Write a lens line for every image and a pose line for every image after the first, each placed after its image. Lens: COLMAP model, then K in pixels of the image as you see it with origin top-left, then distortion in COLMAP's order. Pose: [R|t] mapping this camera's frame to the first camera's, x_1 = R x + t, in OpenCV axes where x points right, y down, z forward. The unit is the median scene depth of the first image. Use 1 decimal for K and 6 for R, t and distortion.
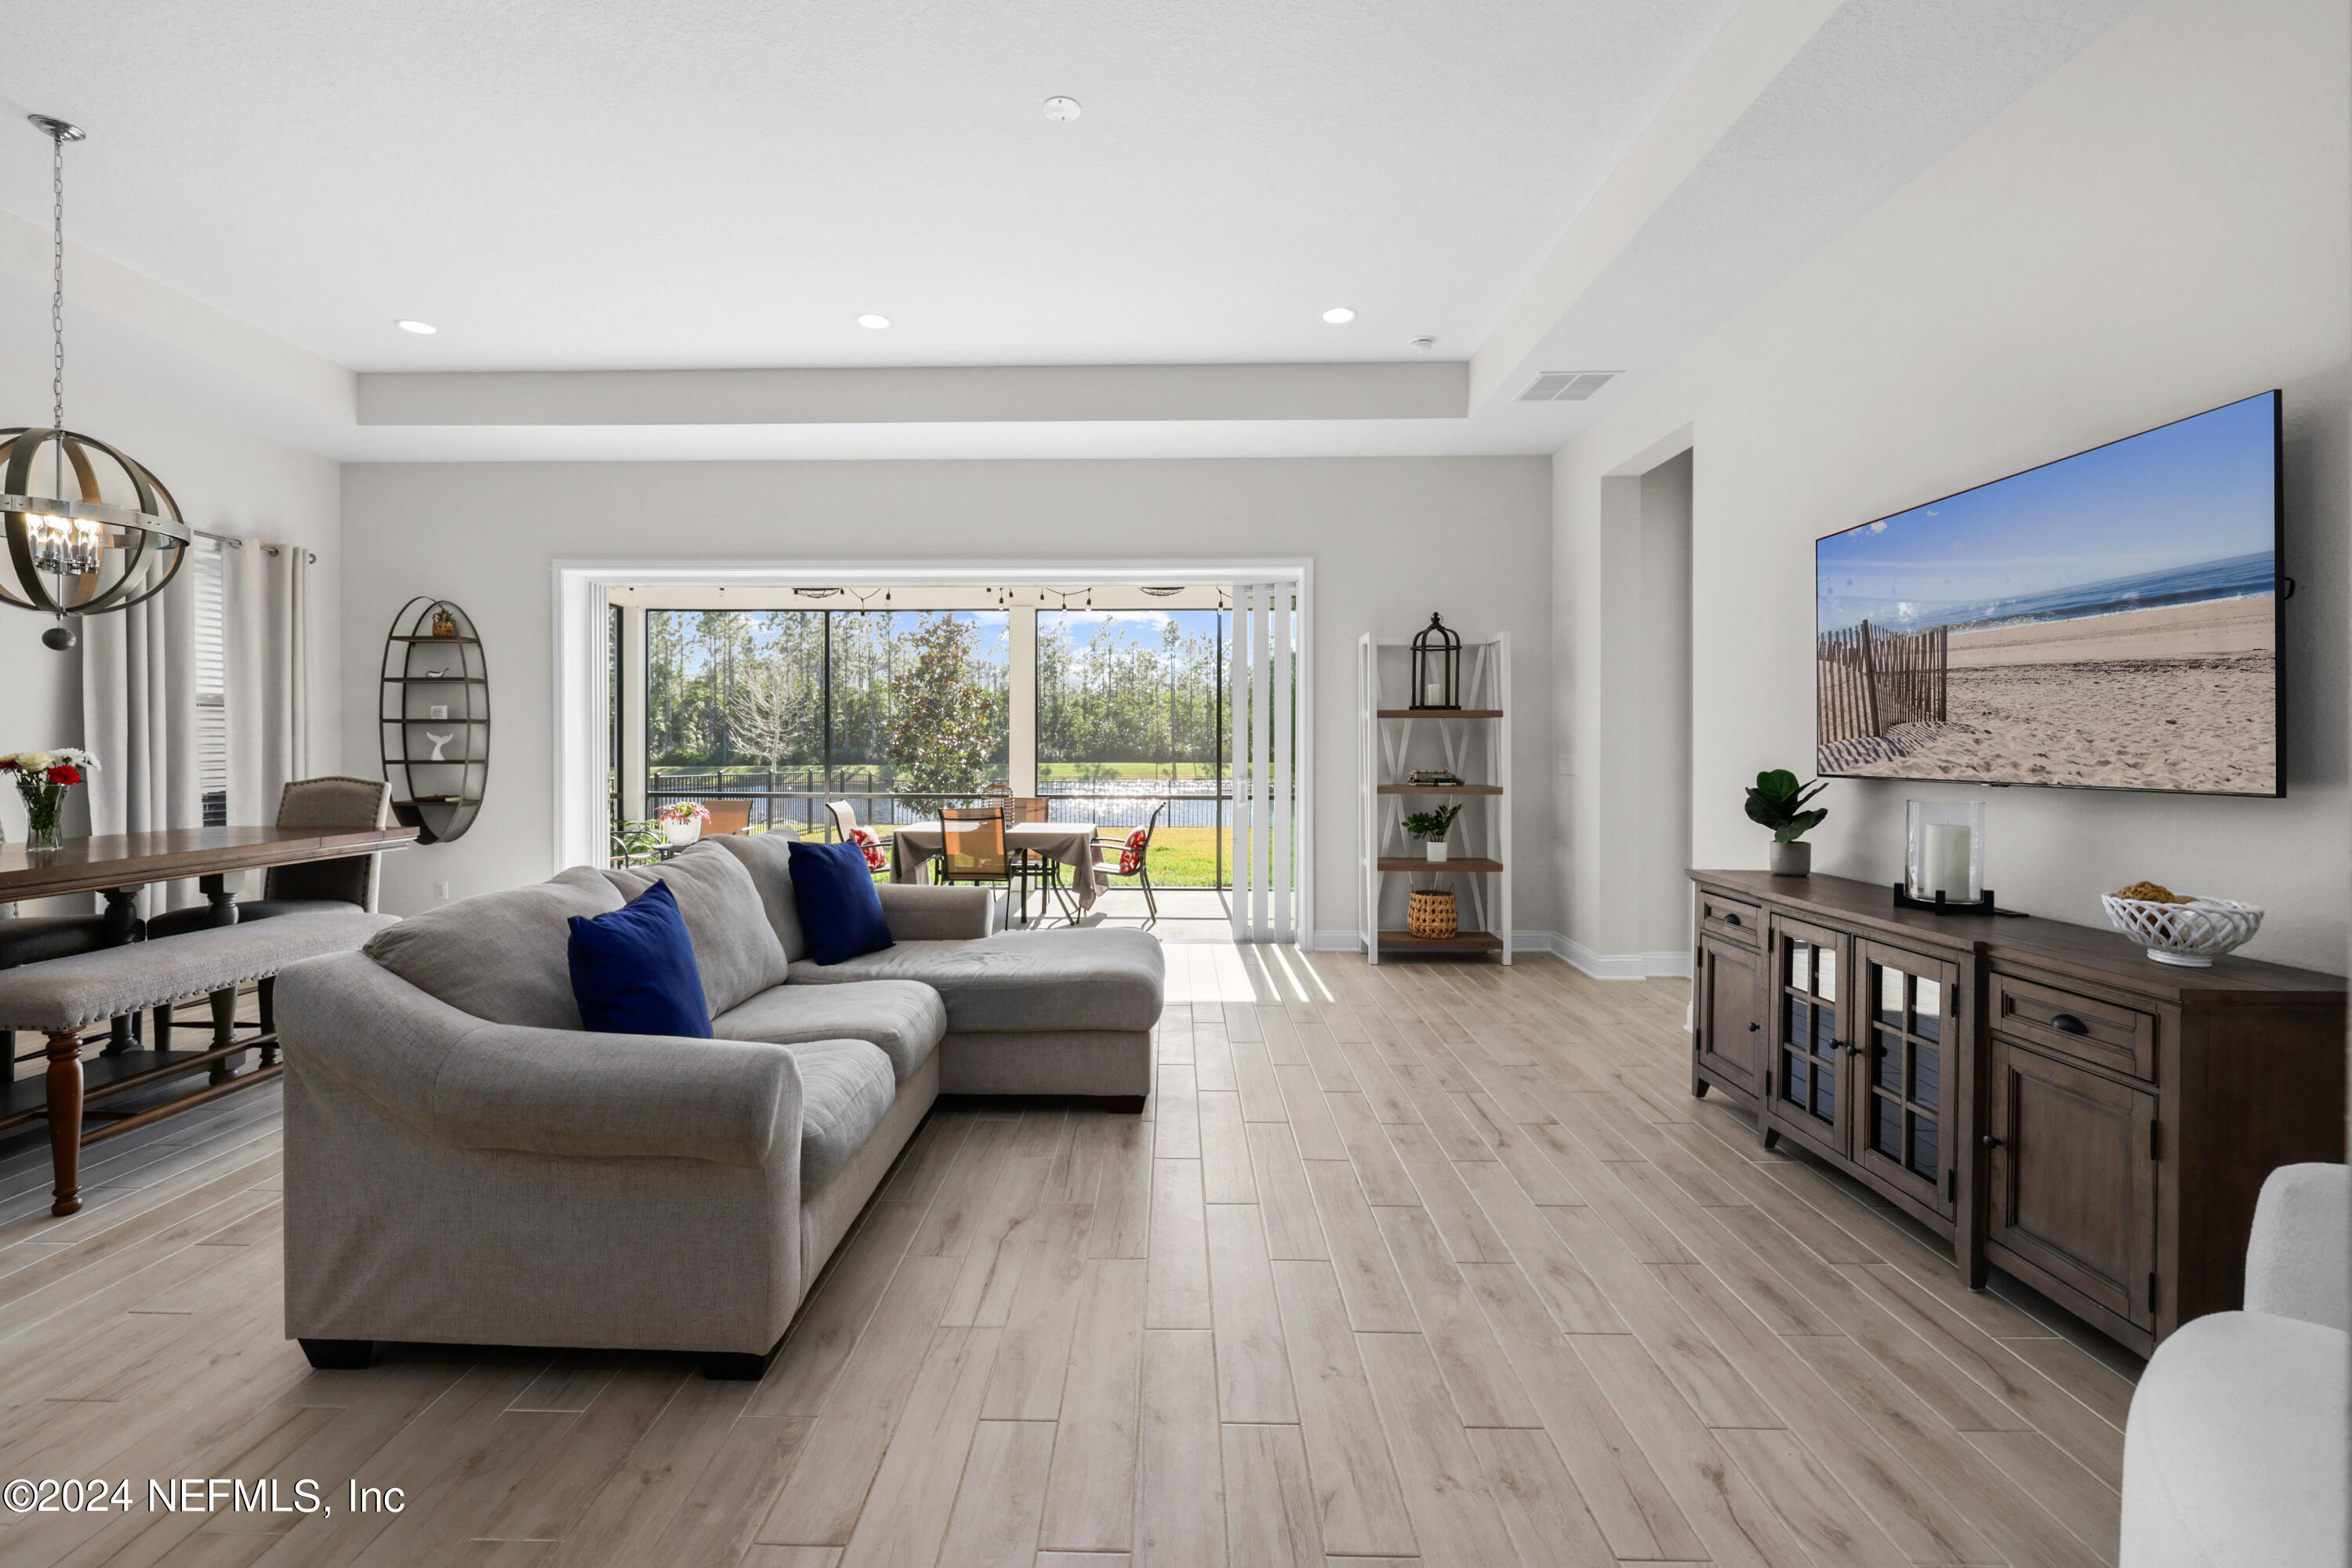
lens RADIAL K [[993.6, 0, 1150.7], [0, 993.6, 747.3], [0, 0, 1]] dist [-0.003007, -0.000051]
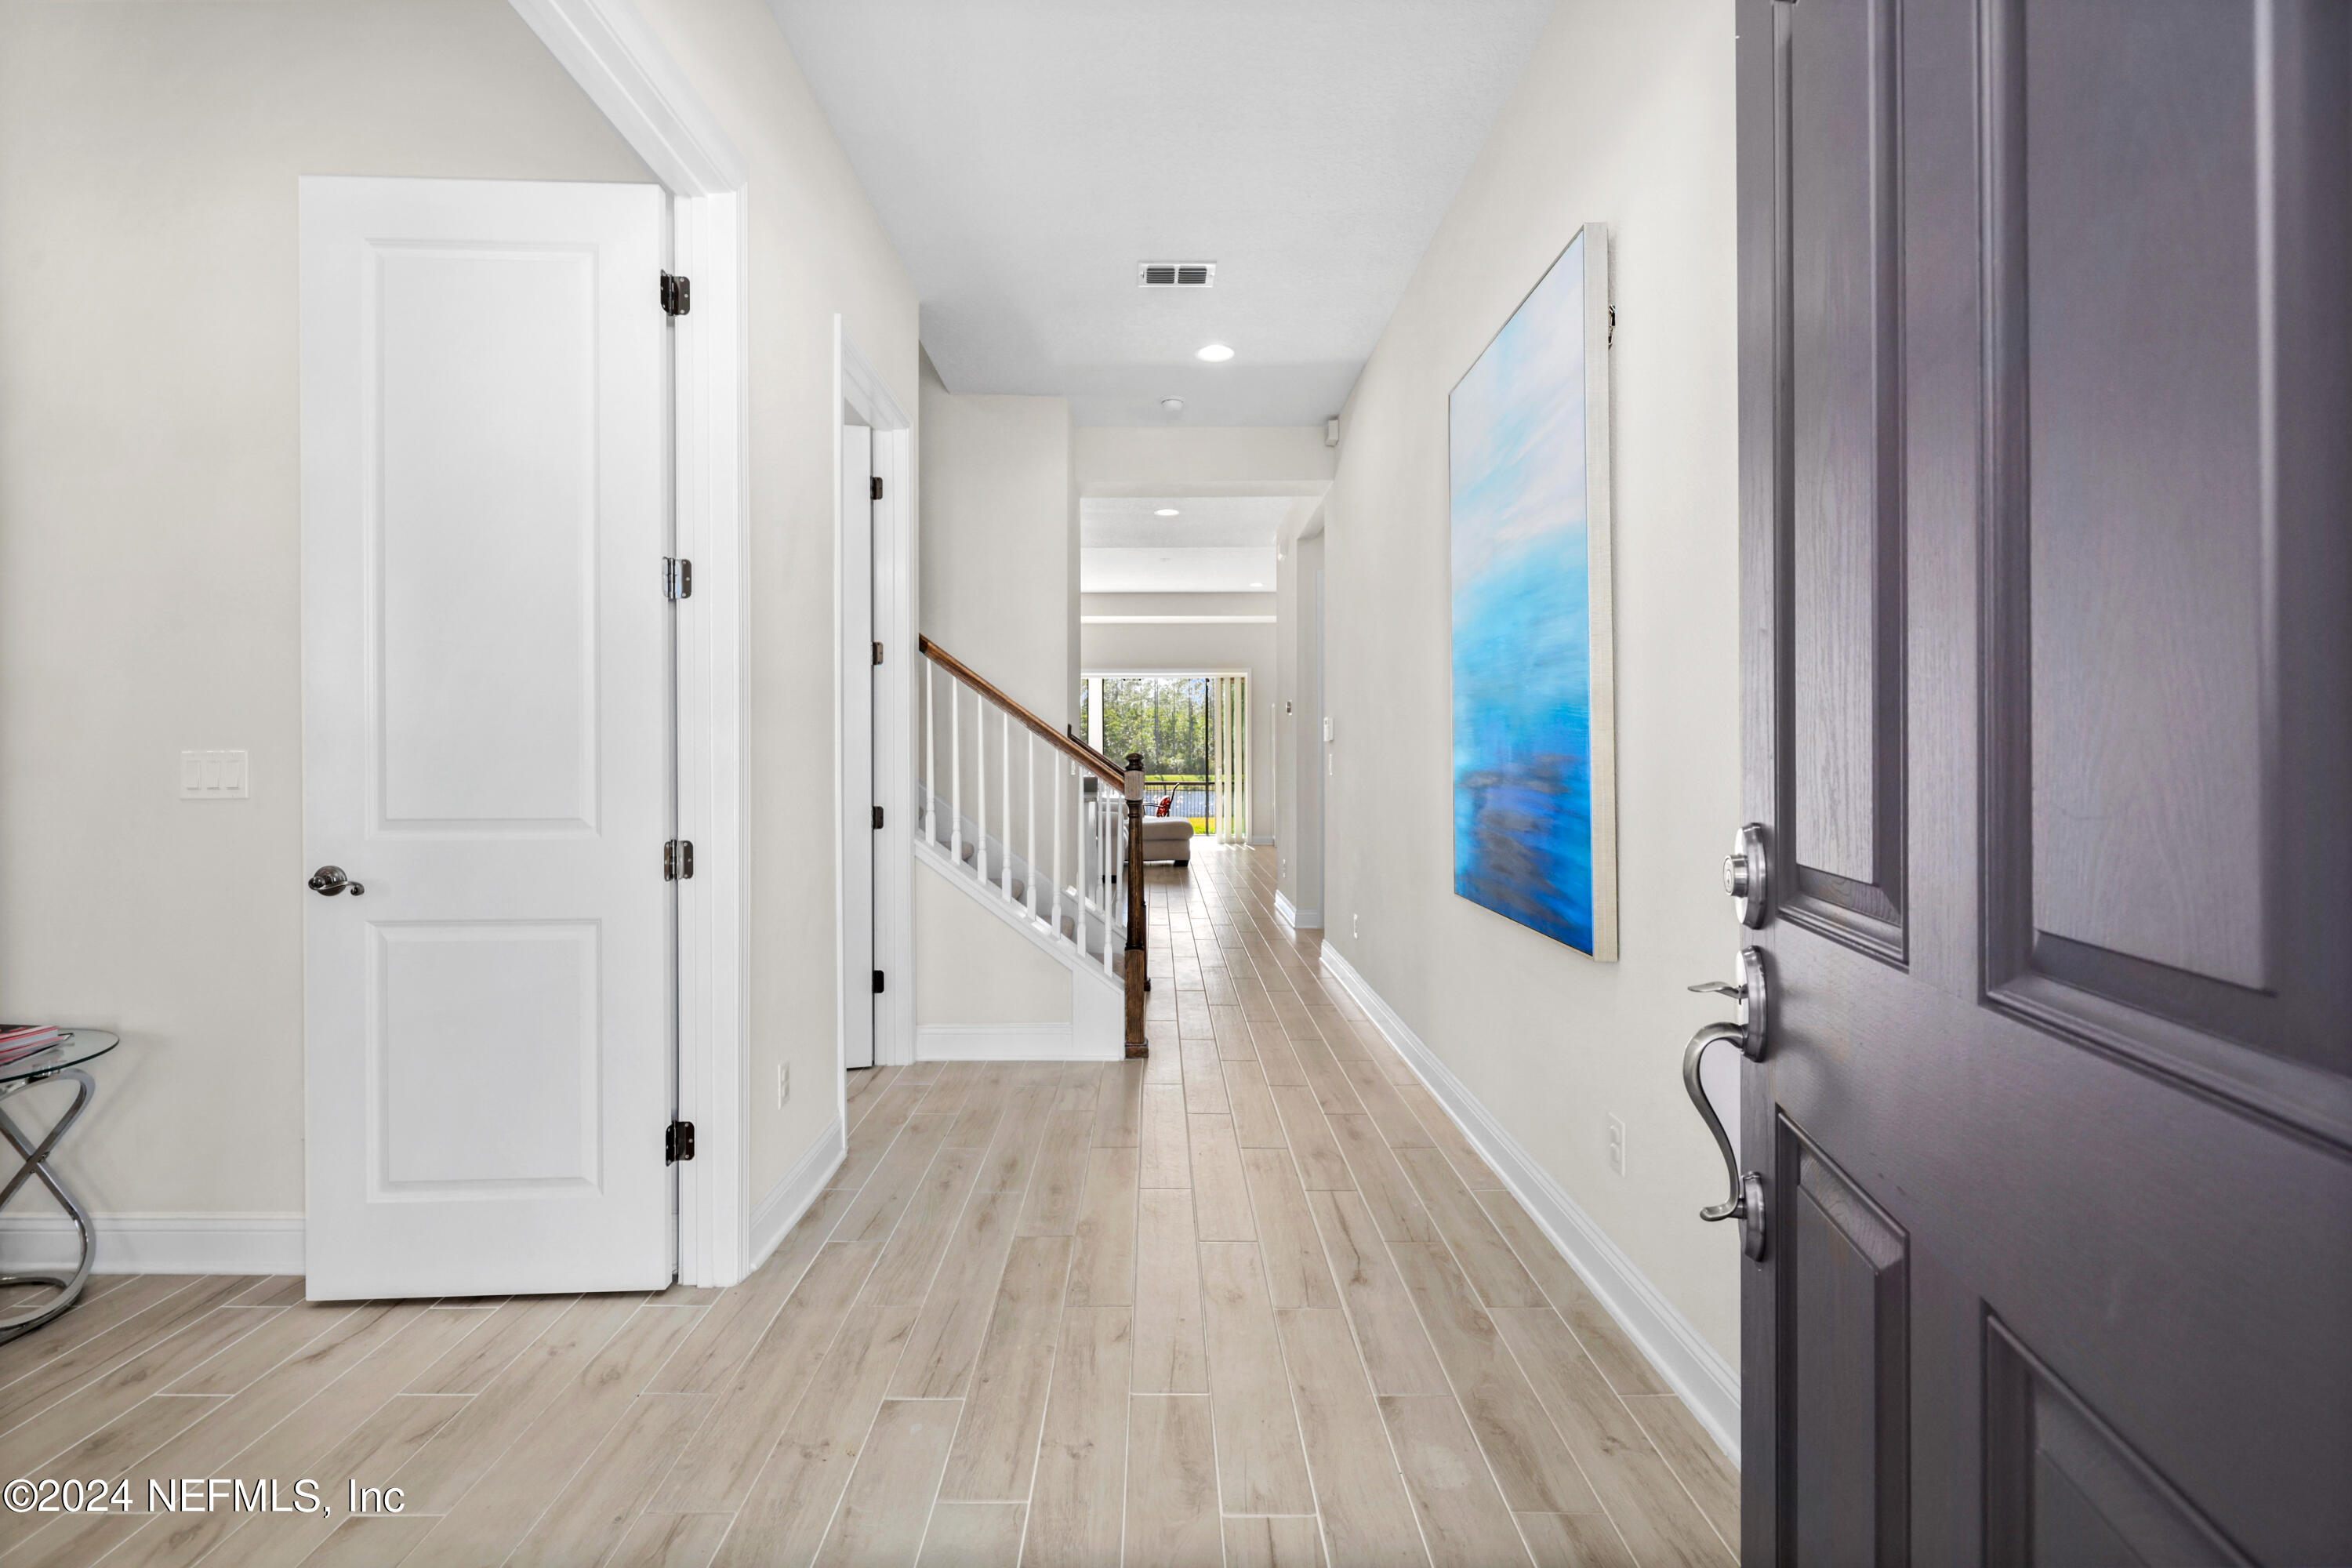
lens RADIAL K [[1005.8, 0, 1186.5], [0, 1005.8, 758.8], [0, 0, 1]] dist [0.002841, -0.000169]
pose [[0.998542, -0.001904, 0.053954, -0.102875], [0.002021, 0.999996, -0.002110, 0.016794], [-0.053949, 0.002216, 0.998541, -1.243589]]
